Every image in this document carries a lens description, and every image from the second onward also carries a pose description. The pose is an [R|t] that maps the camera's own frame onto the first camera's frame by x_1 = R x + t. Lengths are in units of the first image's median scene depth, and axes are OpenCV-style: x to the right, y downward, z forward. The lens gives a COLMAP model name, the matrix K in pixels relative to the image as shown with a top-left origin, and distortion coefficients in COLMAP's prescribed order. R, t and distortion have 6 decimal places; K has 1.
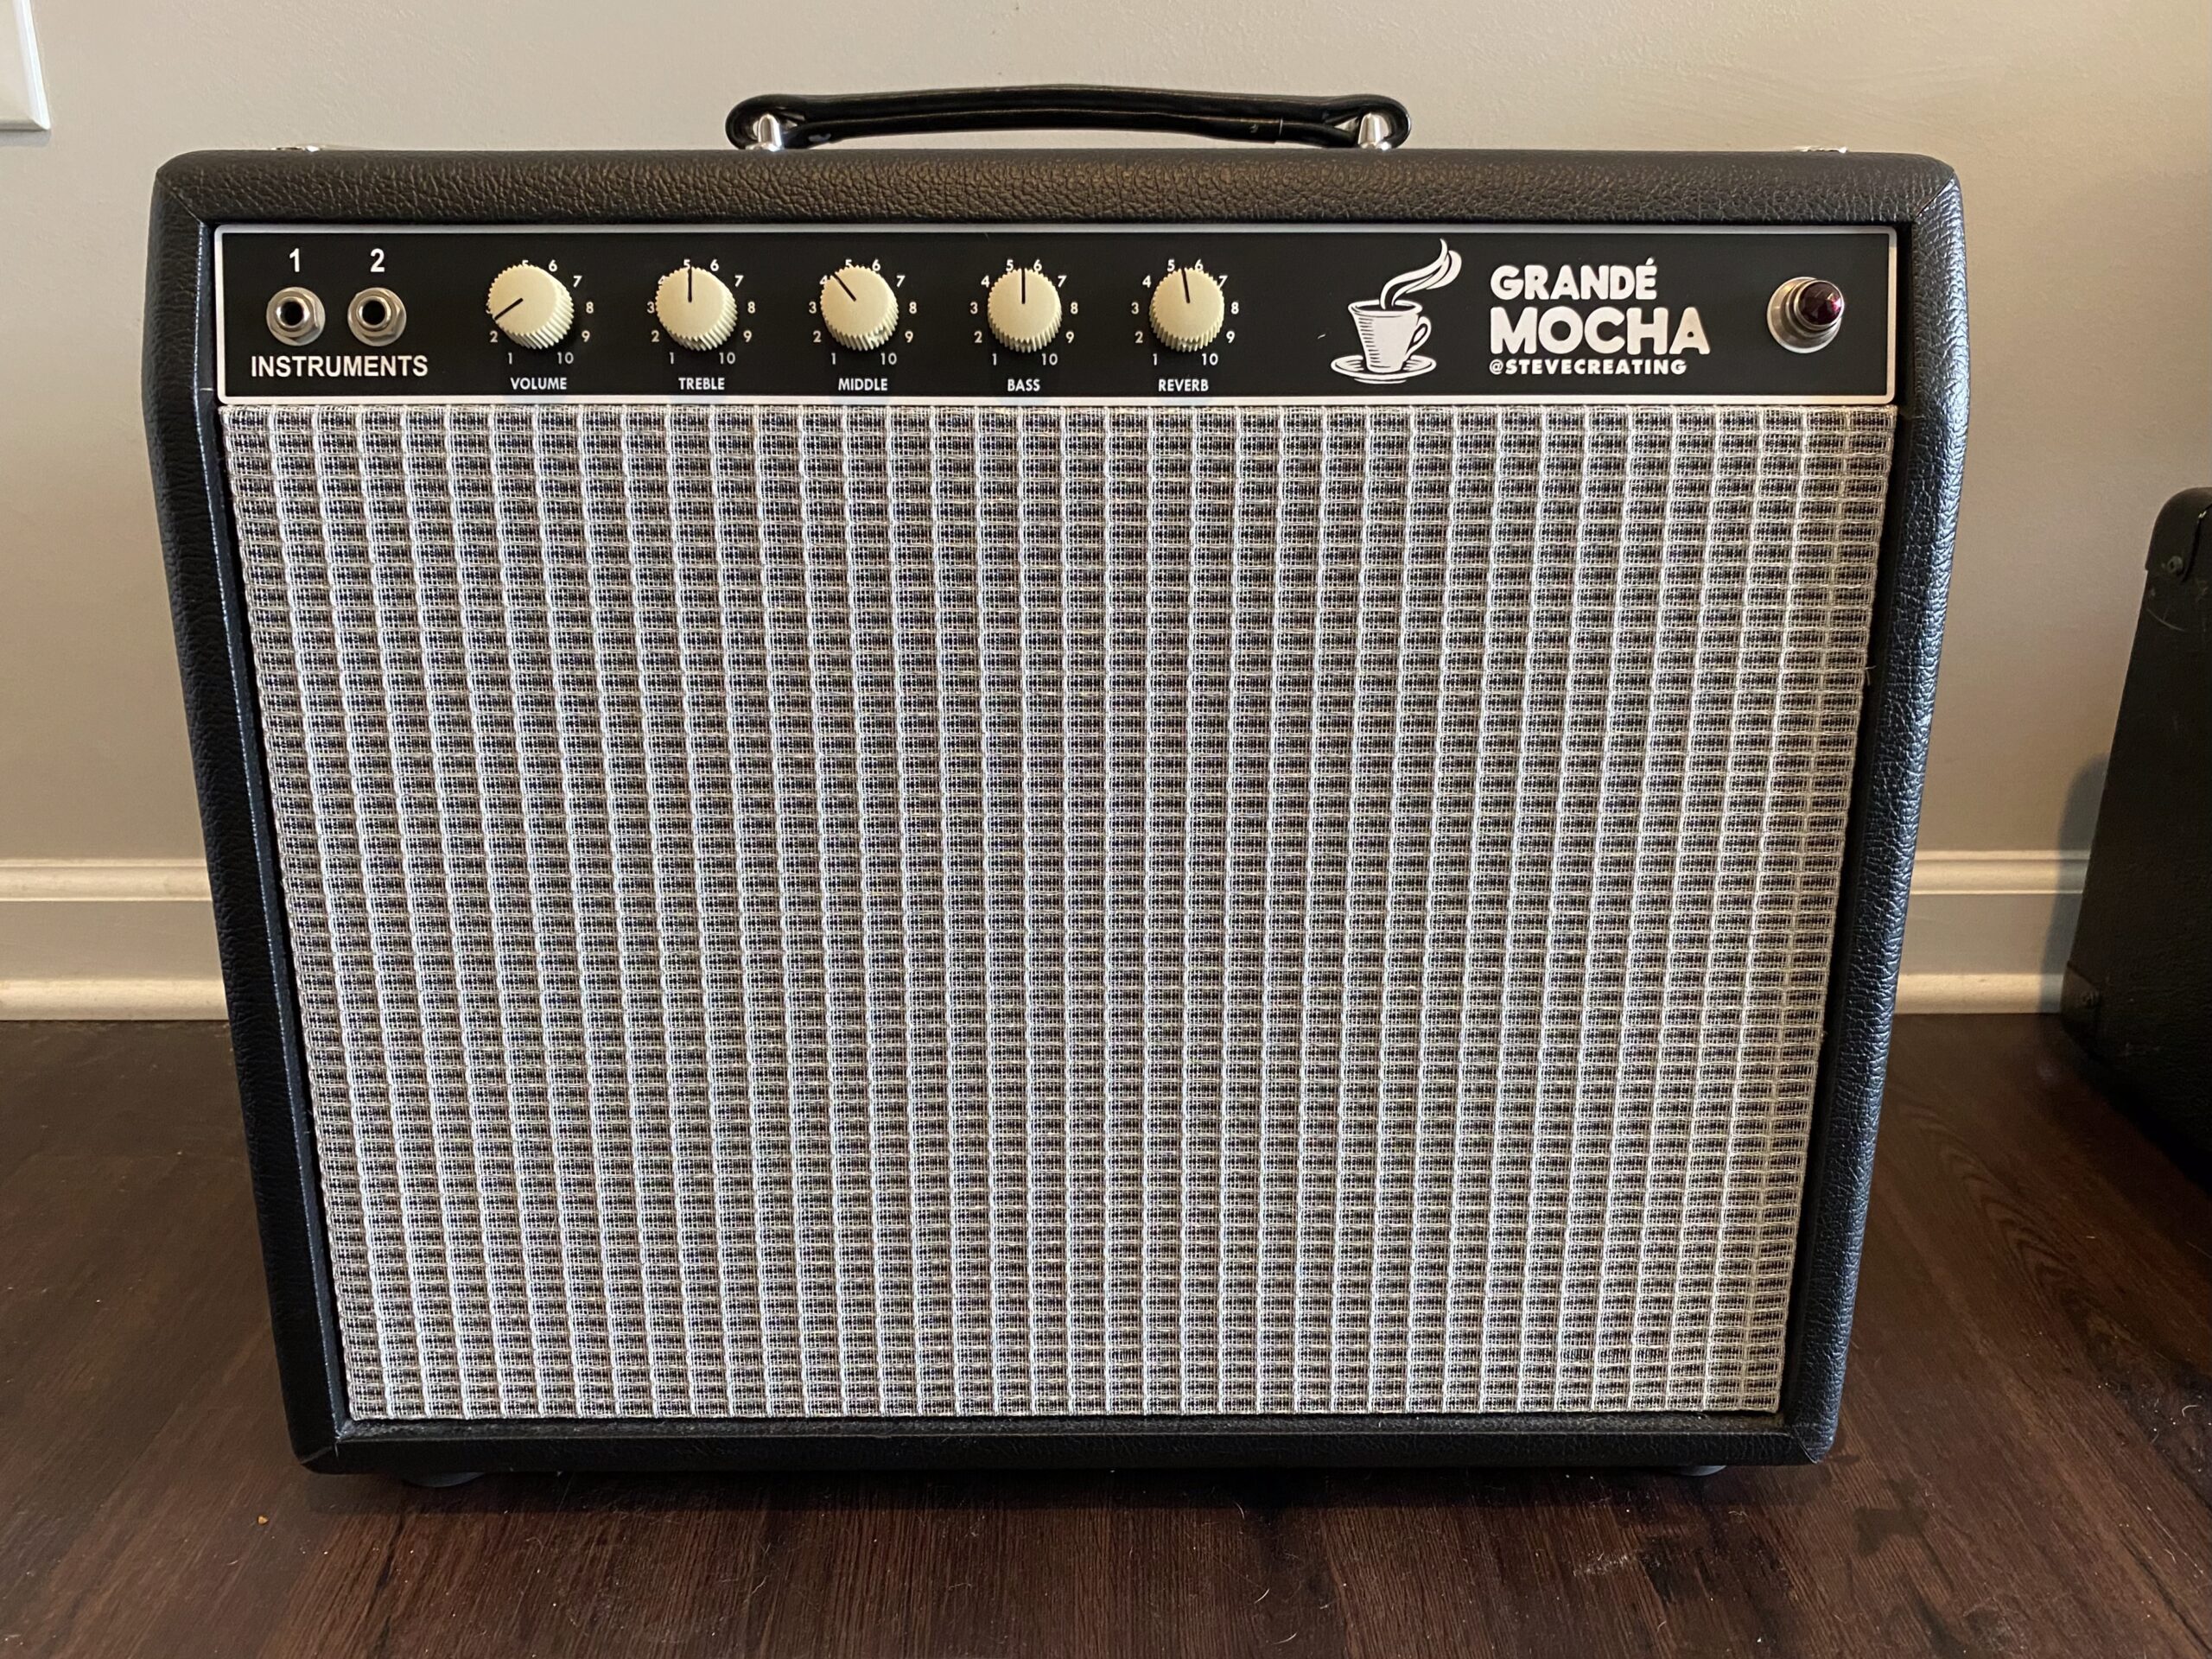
lens RADIAL K [[1647.7, 0, 1106.0], [0, 1647.7, 829.5], [0, 0, 1]] dist [0.041166, -0.072060]
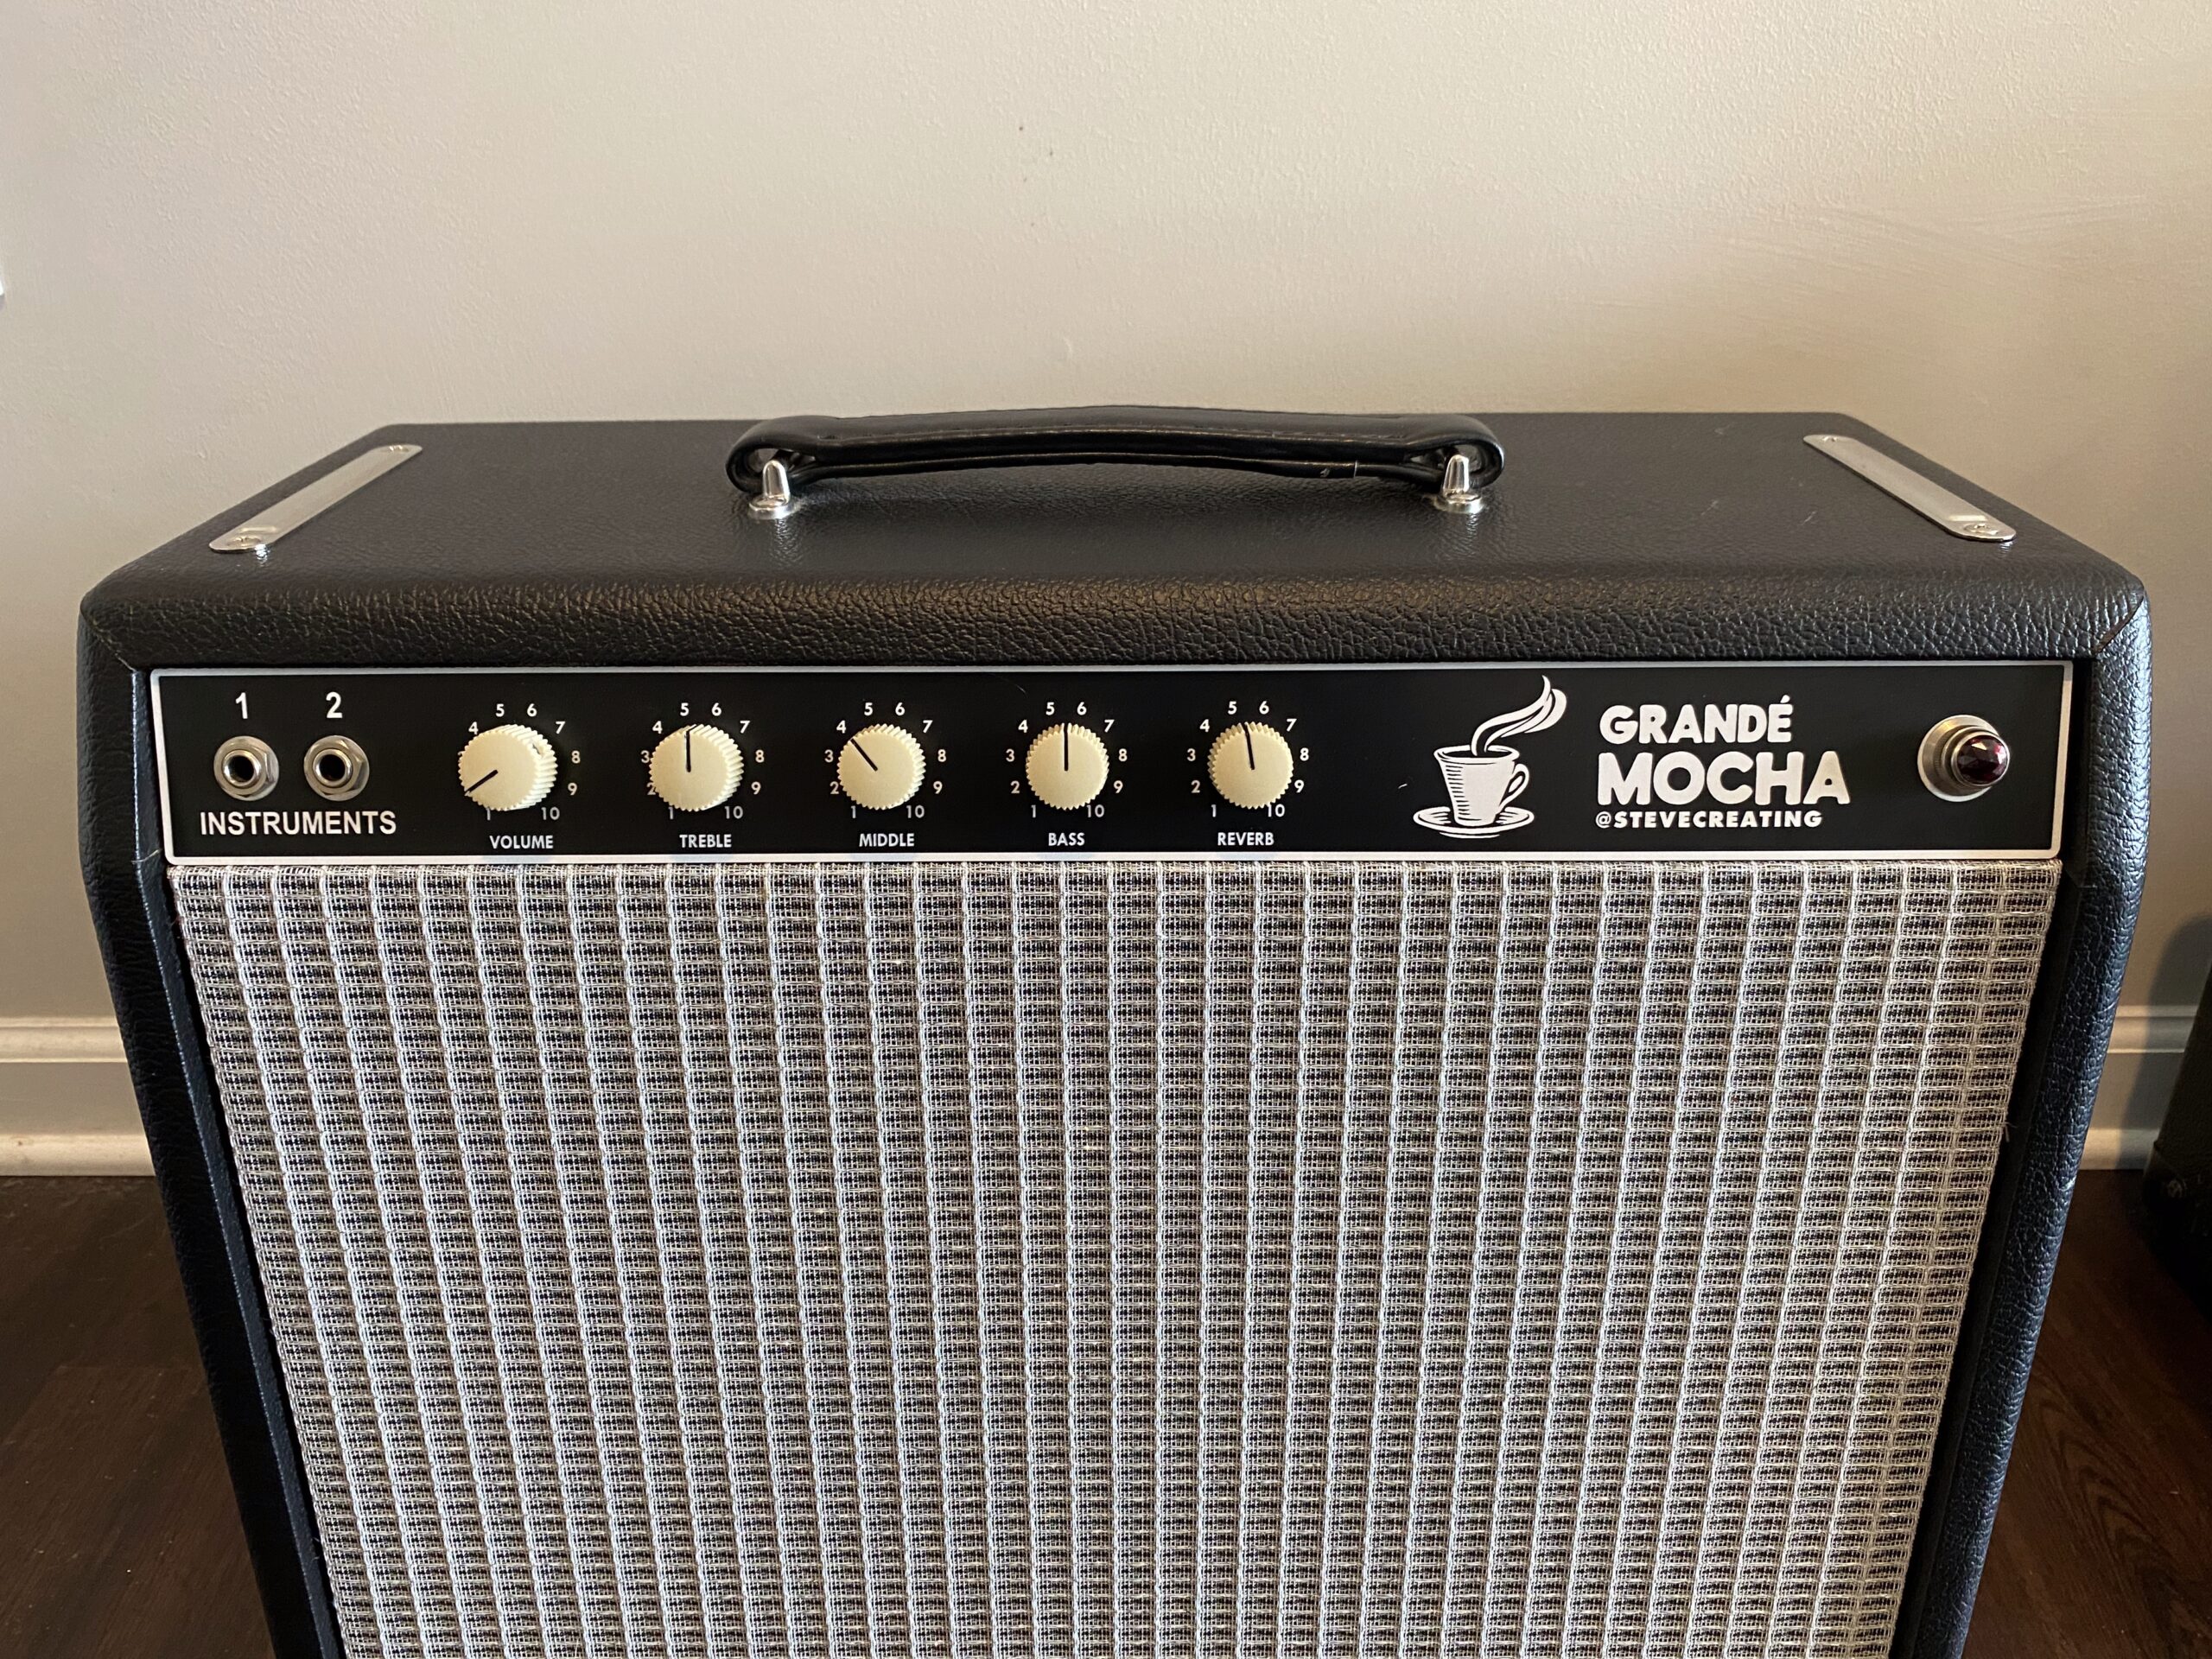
lens RADIAL K [[1671.8, 0, 1119.1], [0, 1671.8, 953.1], [0, 0, 1]] dist [0.050532, -0.101068]
pose [[0.999822, 0.001533, -0.018830, -0.004457], [0.000581, 0.993734, 0.111773, -0.308460], [0.018883, -0.111764, 0.993555, 0.101779]]
